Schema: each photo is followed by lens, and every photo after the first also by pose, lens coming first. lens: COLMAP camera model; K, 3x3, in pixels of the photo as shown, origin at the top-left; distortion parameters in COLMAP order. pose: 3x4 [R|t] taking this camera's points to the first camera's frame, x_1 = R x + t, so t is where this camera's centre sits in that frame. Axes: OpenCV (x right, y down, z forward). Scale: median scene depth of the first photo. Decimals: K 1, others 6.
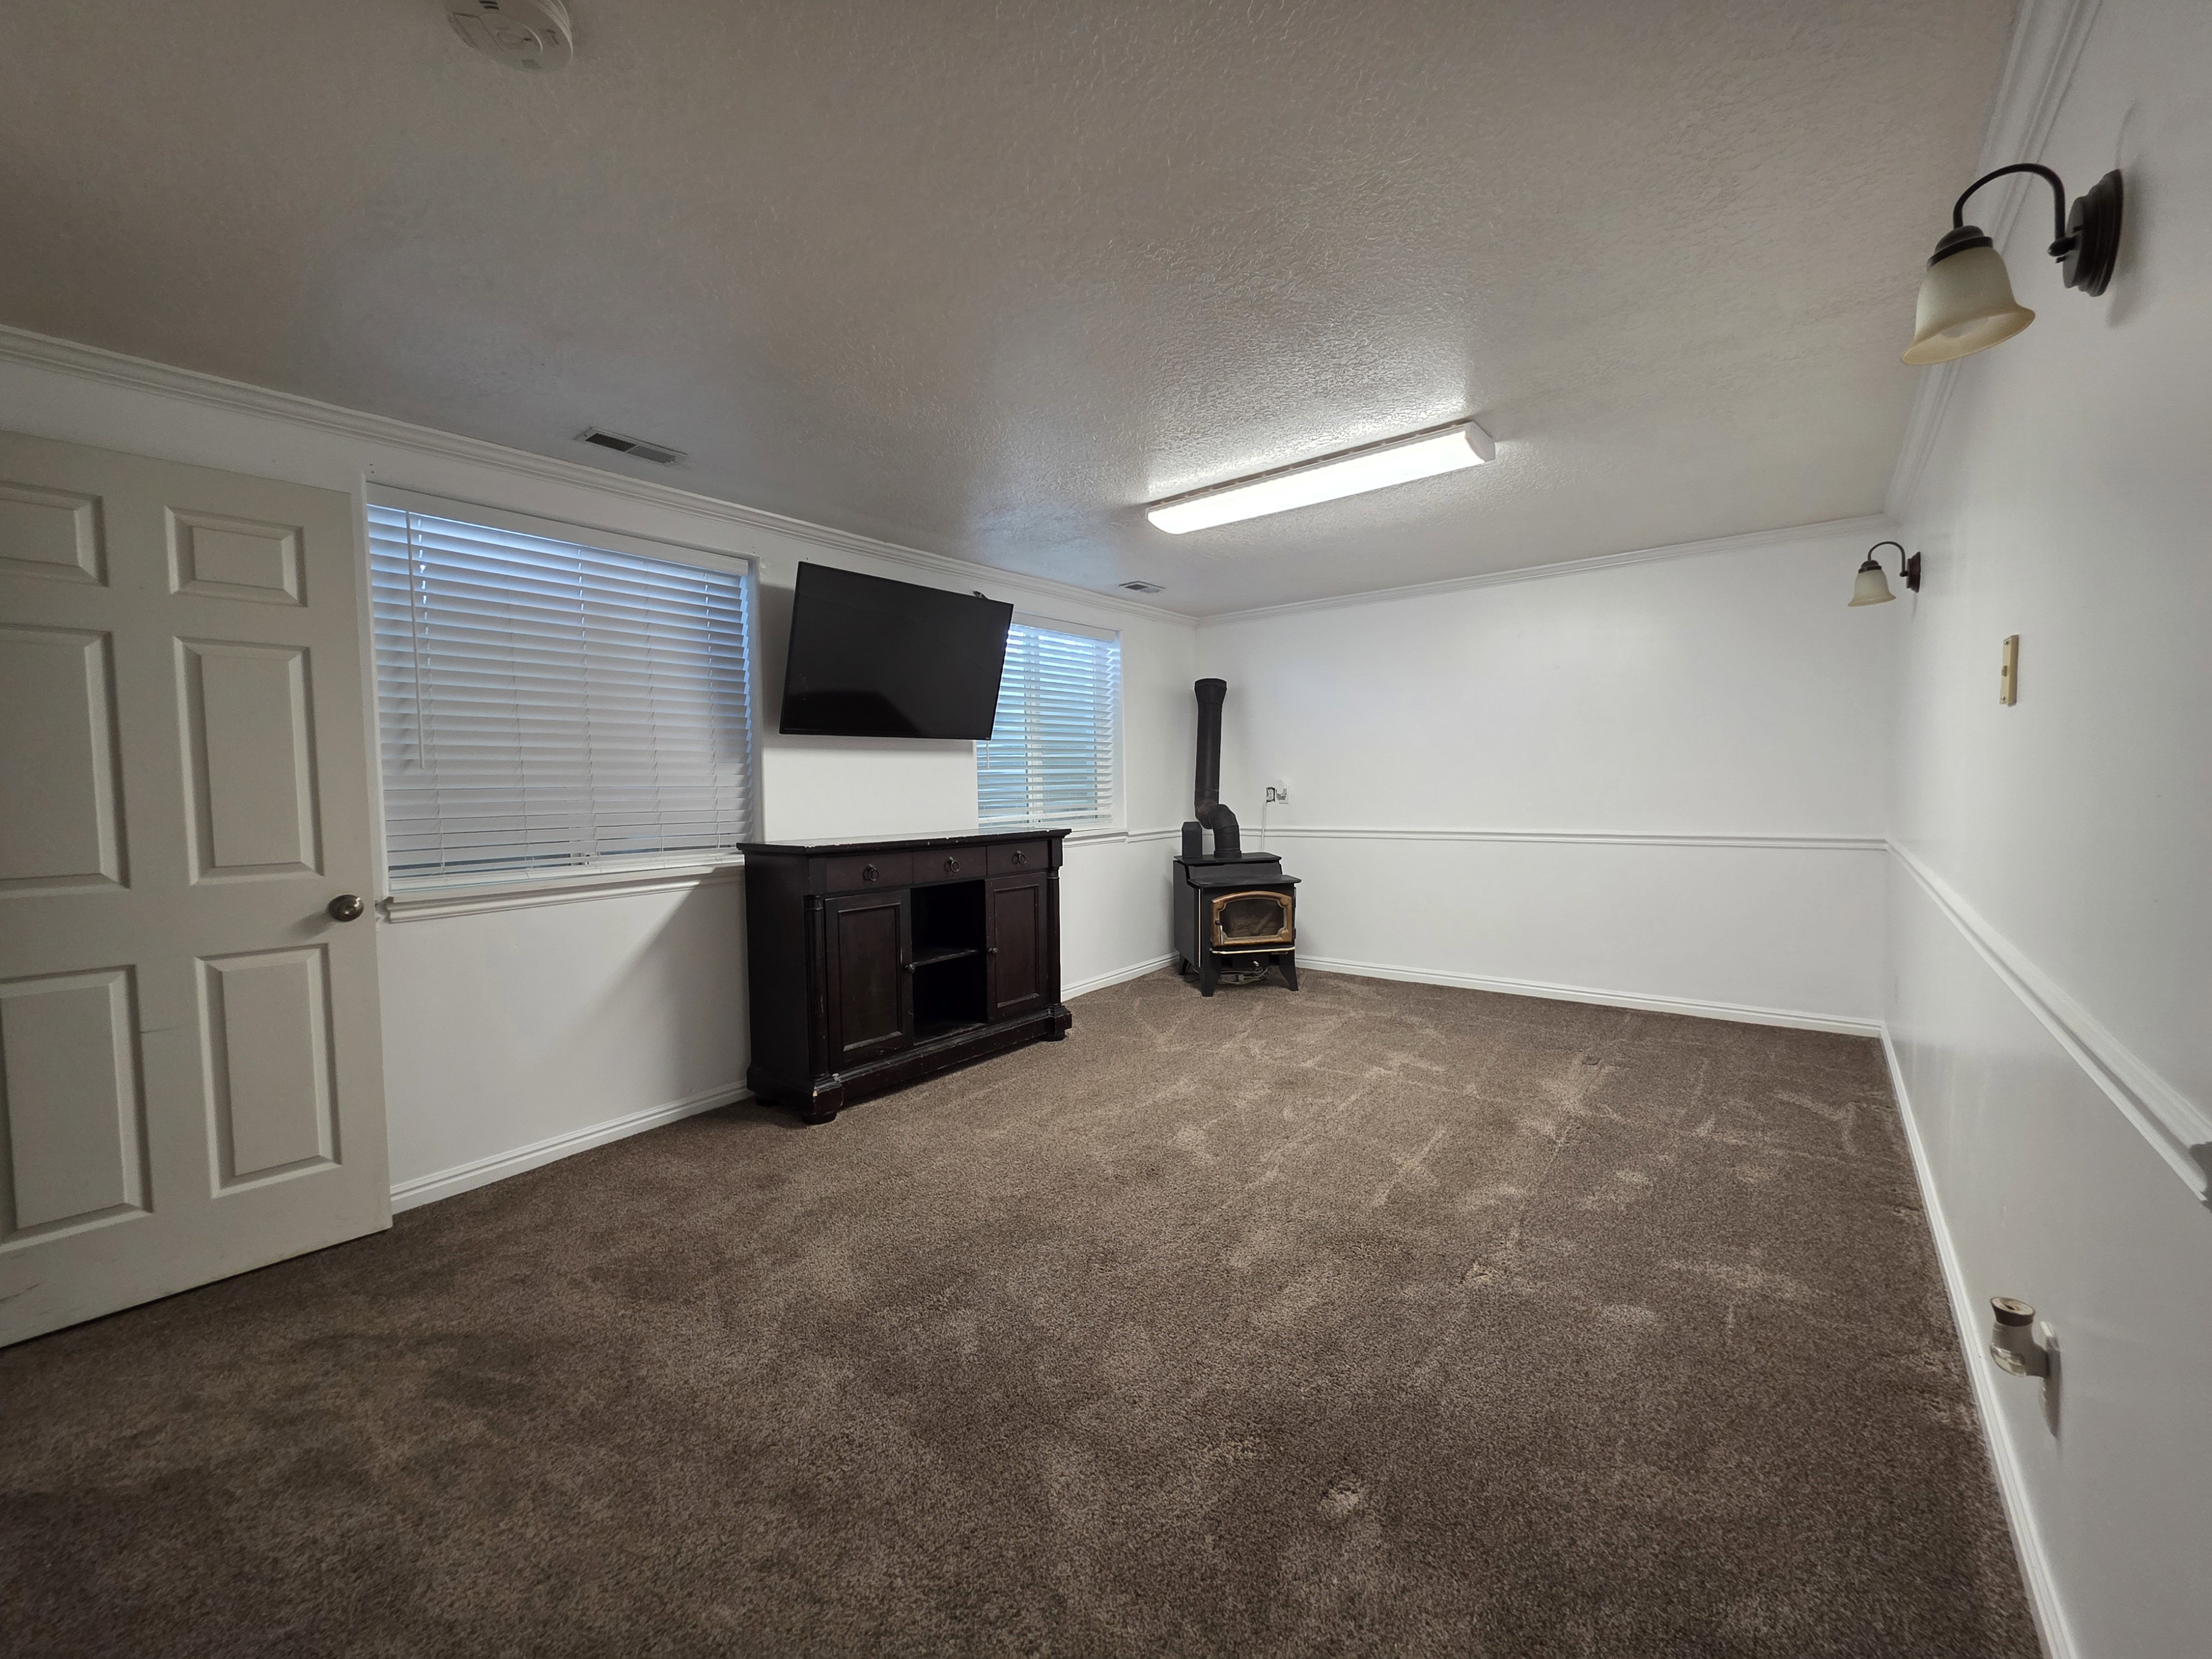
lens RADIAL K [[889.9, 0, 1100.3], [0, 889.9, 825.6], [0, 0, 1]] dist [0.004331, 0.000359]
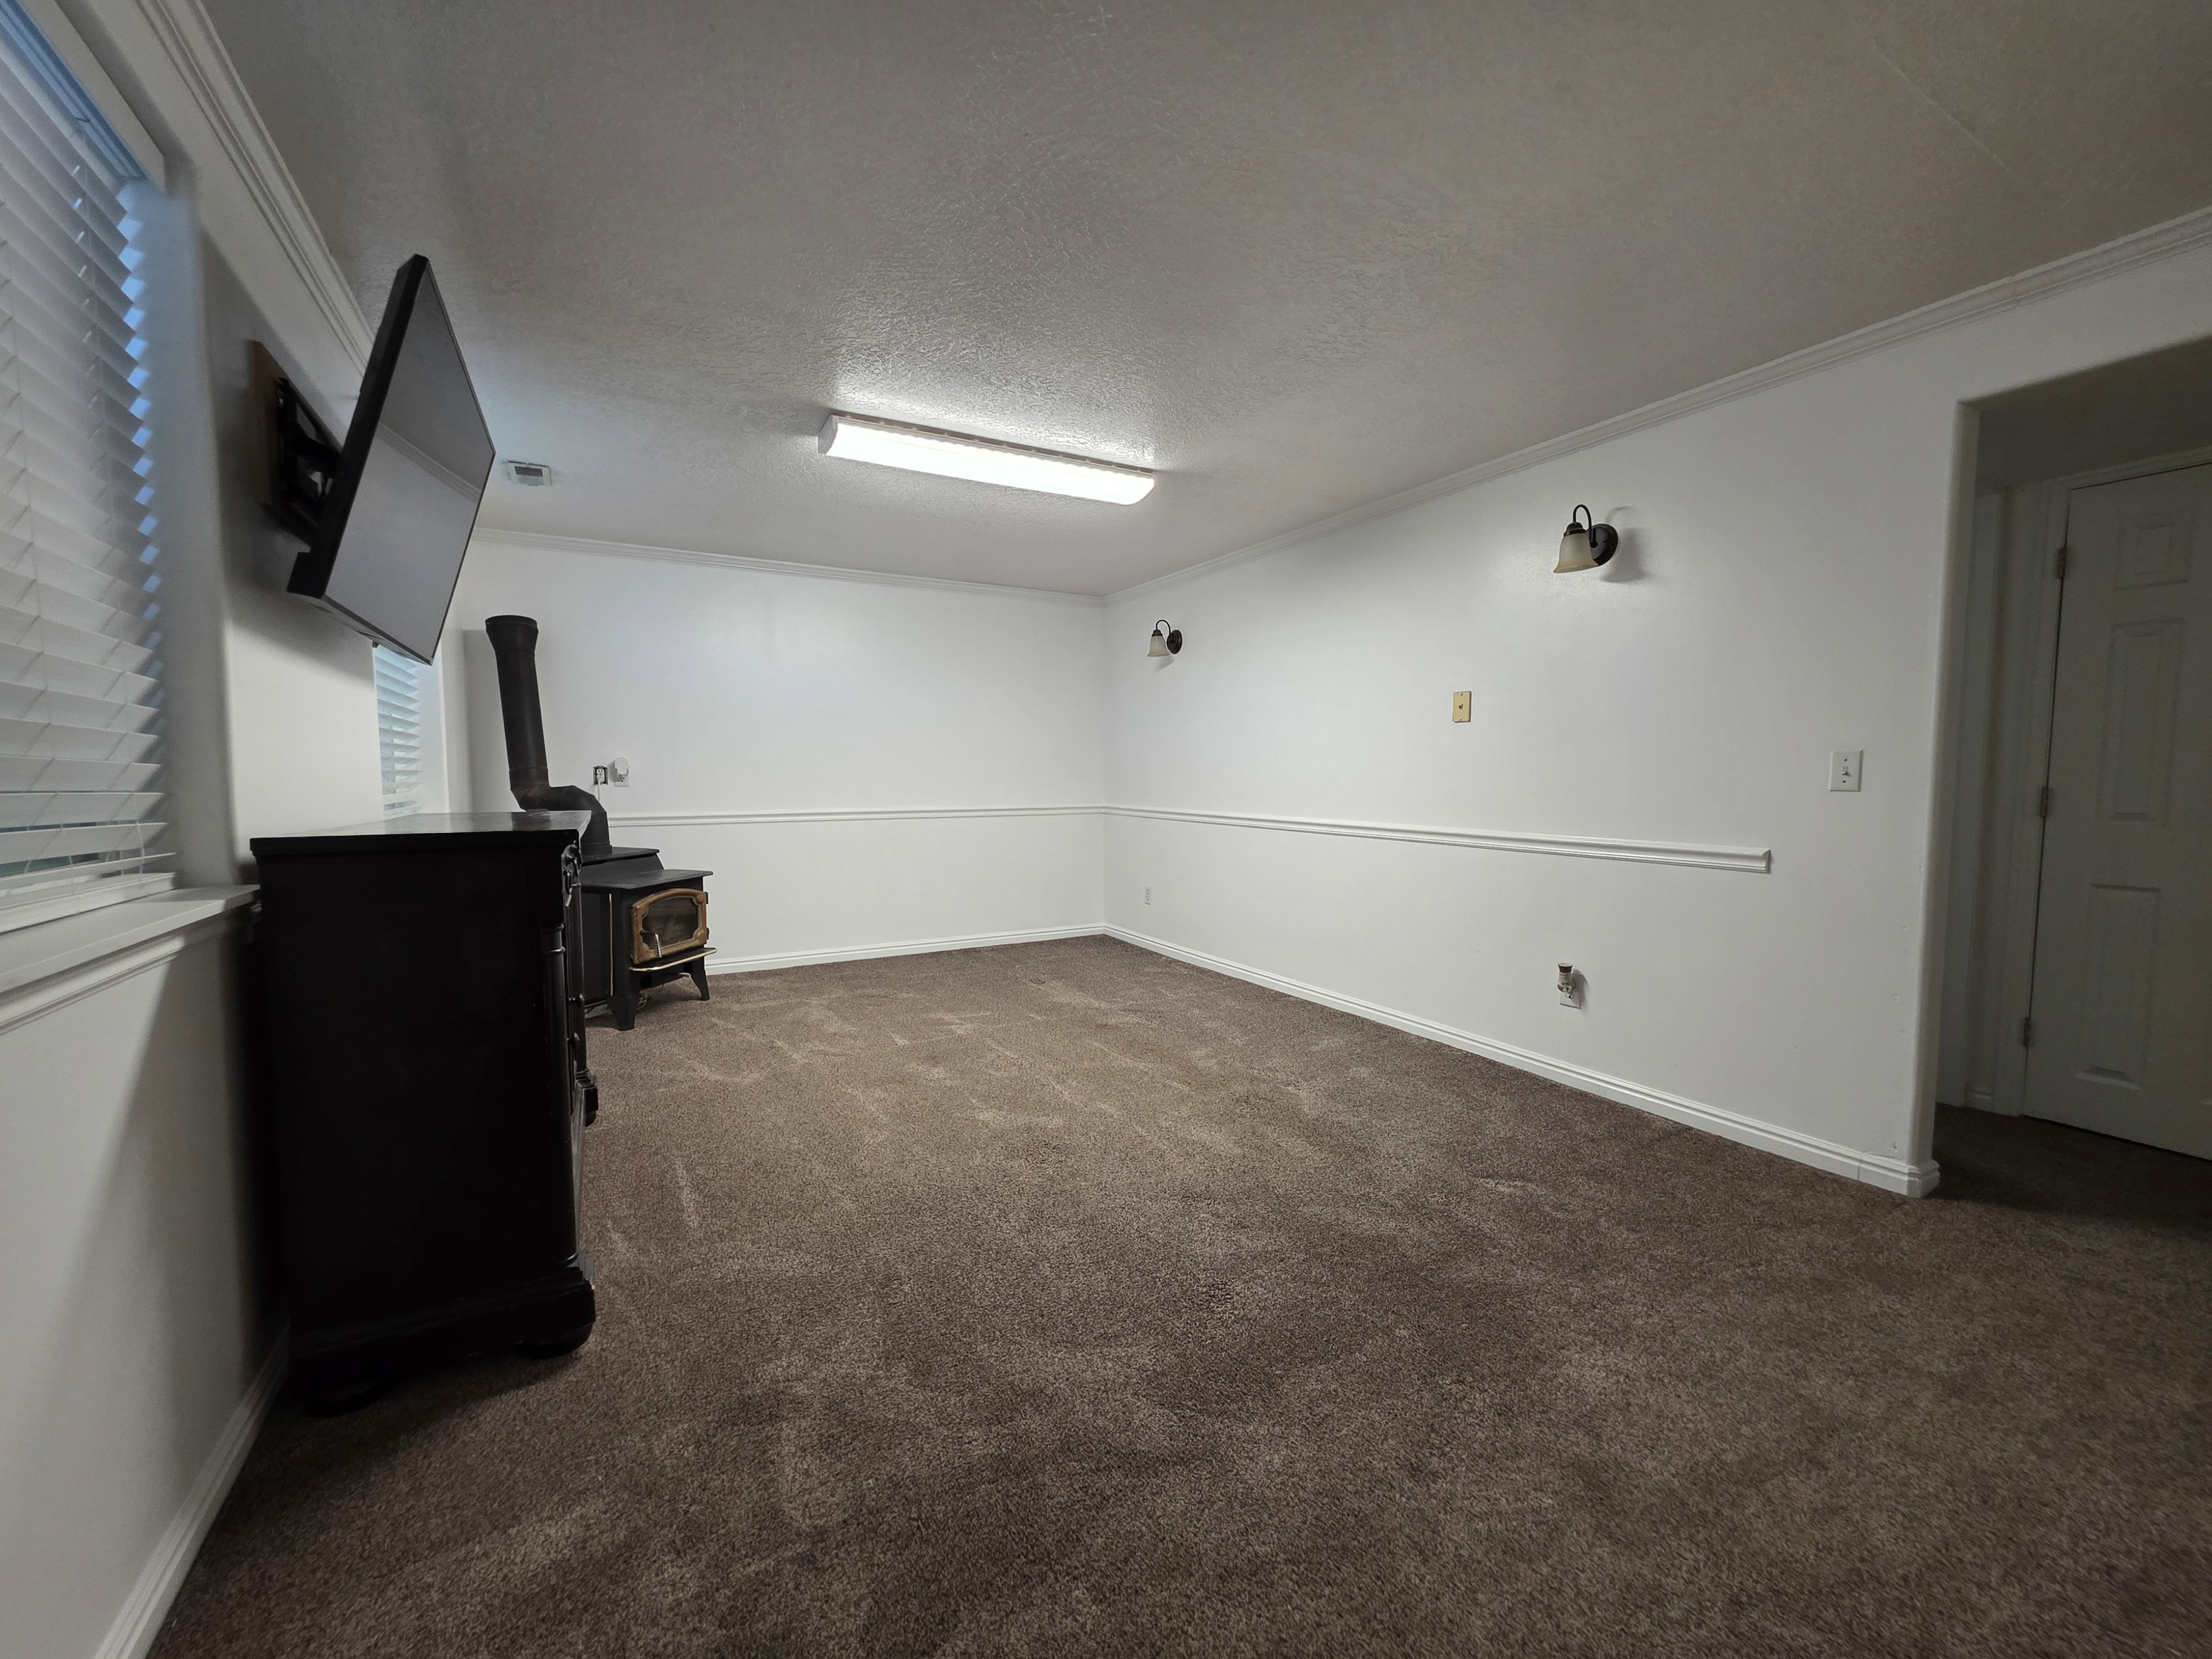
lens RADIAL K [[889.9, 0, 1097.0], [0, 889.9, 838.5], [0, 0, 1]] dist [0.004331, 0.000359]
pose [[0.383518, -0.045871, 0.922393, -0.623004], [0.039894, 0.998656, 0.033077, 0.020603], [-0.922671, 0.024112, 0.384833, 0.448599]]
